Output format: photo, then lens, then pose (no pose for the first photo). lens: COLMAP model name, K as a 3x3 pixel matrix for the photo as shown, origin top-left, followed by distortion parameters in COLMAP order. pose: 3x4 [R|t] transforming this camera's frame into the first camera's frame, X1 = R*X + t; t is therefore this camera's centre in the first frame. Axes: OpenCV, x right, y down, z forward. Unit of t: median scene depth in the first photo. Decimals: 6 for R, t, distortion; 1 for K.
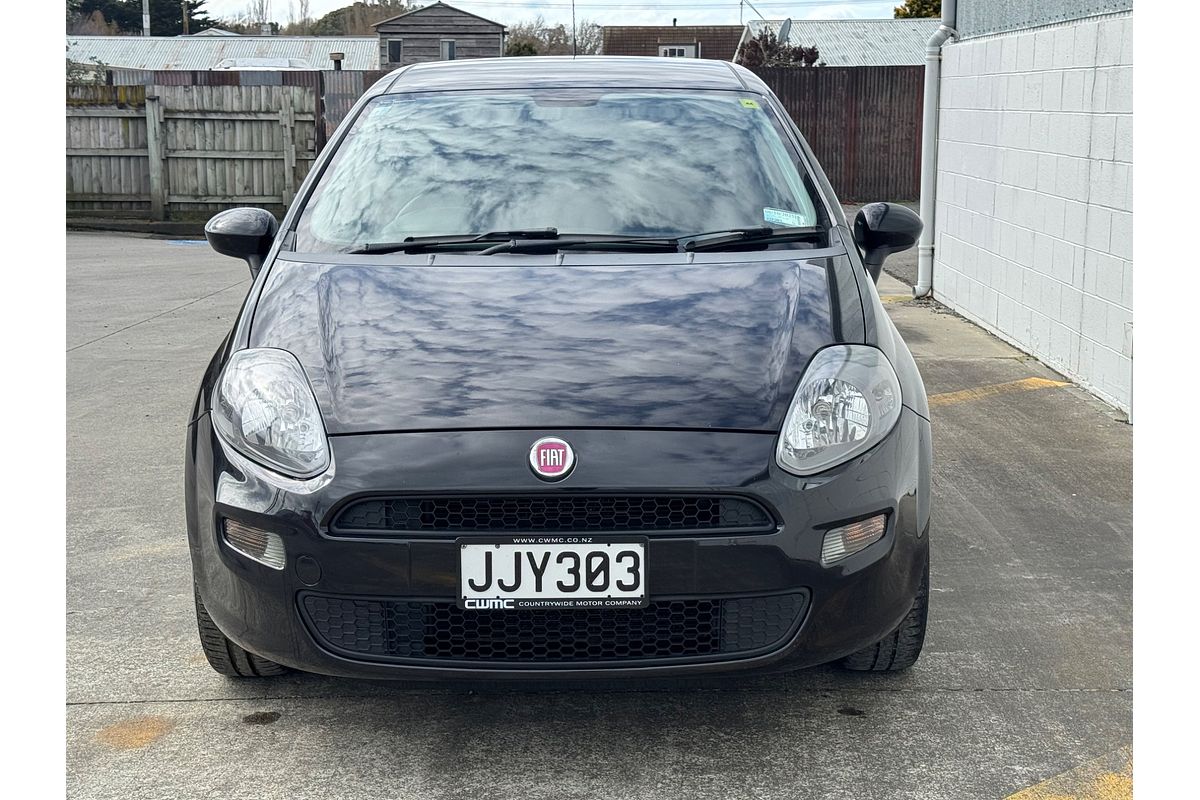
lens RADIAL K [[1720.3, 0, 600.4], [0, 1720.3, 397.1], [0, 0, 1]] dist [0.084761, 0.000000]
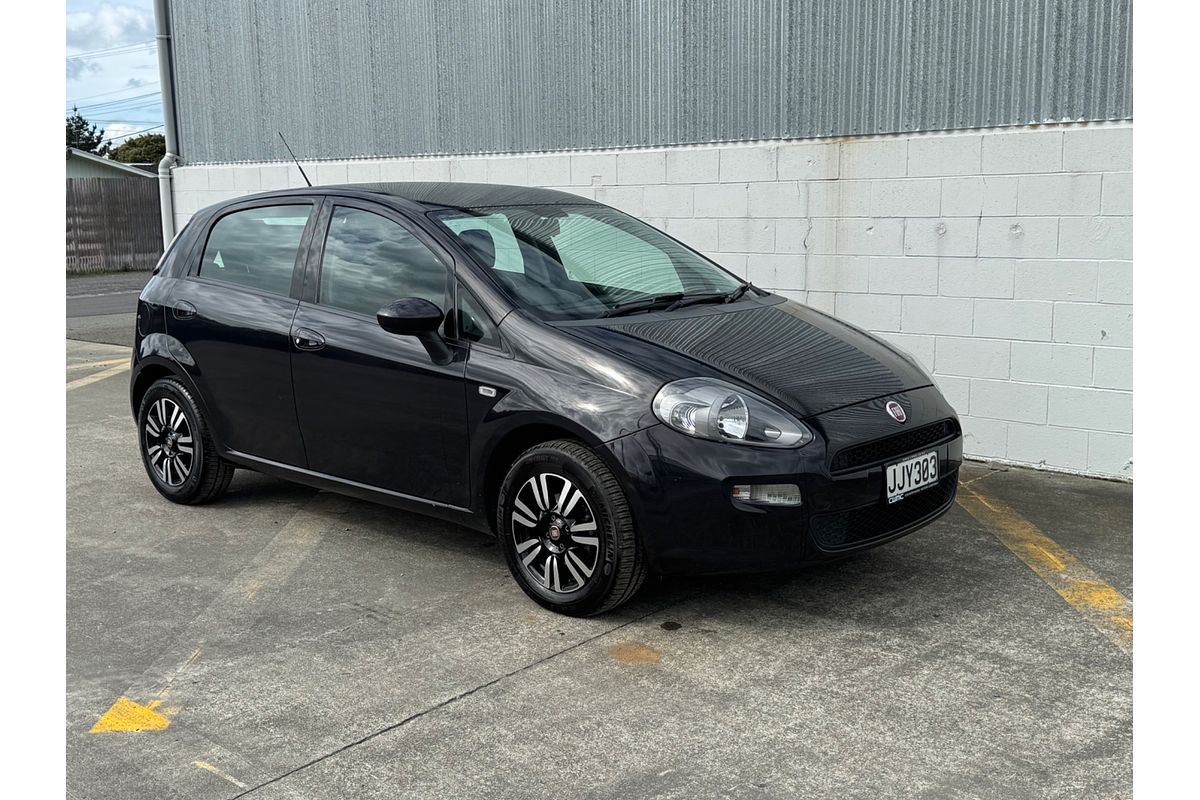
lens RADIAL K [[1252.0, 0, 596.6], [0, 1252.0, 389.9], [0, 0, 1]] dist [0.096645, 0.000000]
pose [[0.672161, -0.121509, 0.730366, -1.195593], [0.138212, 0.989694, 0.037456, -0.080206], [-0.727390, 0.075769, 0.682028, 0.337417]]
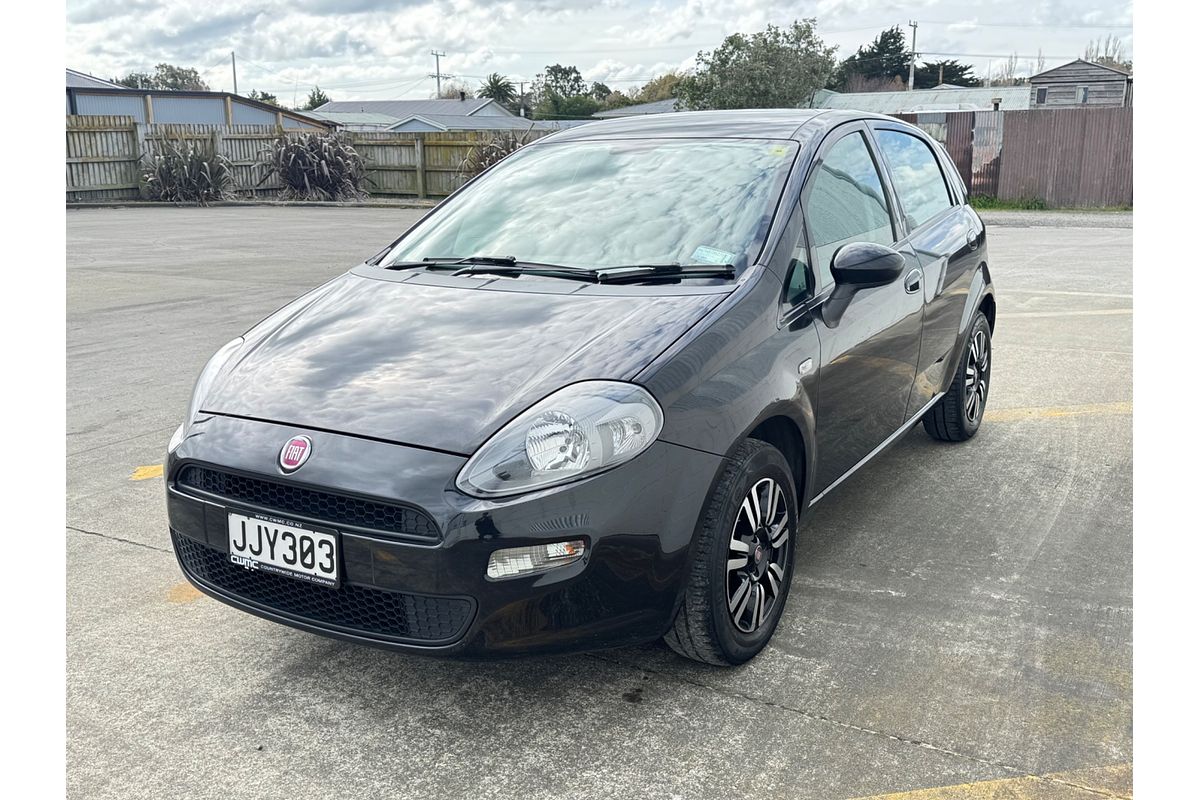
lens RADIAL K [[1083.4, 0, 607.2], [0, 1083.4, 398.3], [0, 0, 1]] dist [0.068312, -0.031150]
pose [[0.863473, 0.113468, -0.491467, 0.544414], [-0.079253, 0.992786, 0.089968, -0.091739], [0.498130, -0.038735, 0.866237, 0.444294]]
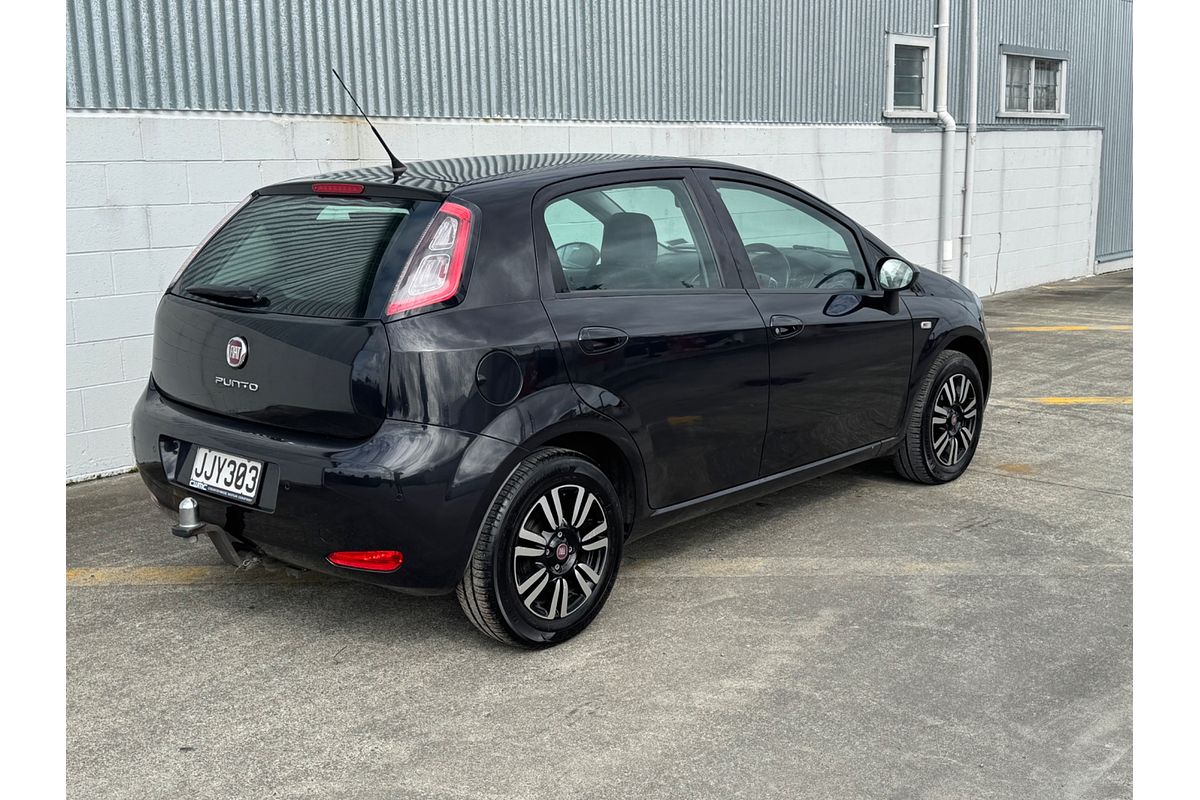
lens RADIAL K [[1252.0, 0, 608.0], [0, 1252.0, 403.2], [0, 0, 1]] dist [0.096645, 0.000000]
pose [[-0.743686, -0.112315, 0.659026, -1.072227], [0.131132, 0.942129, 0.308541, -0.511411], [-0.655542, 0.315877, -0.685920, 2.785581]]
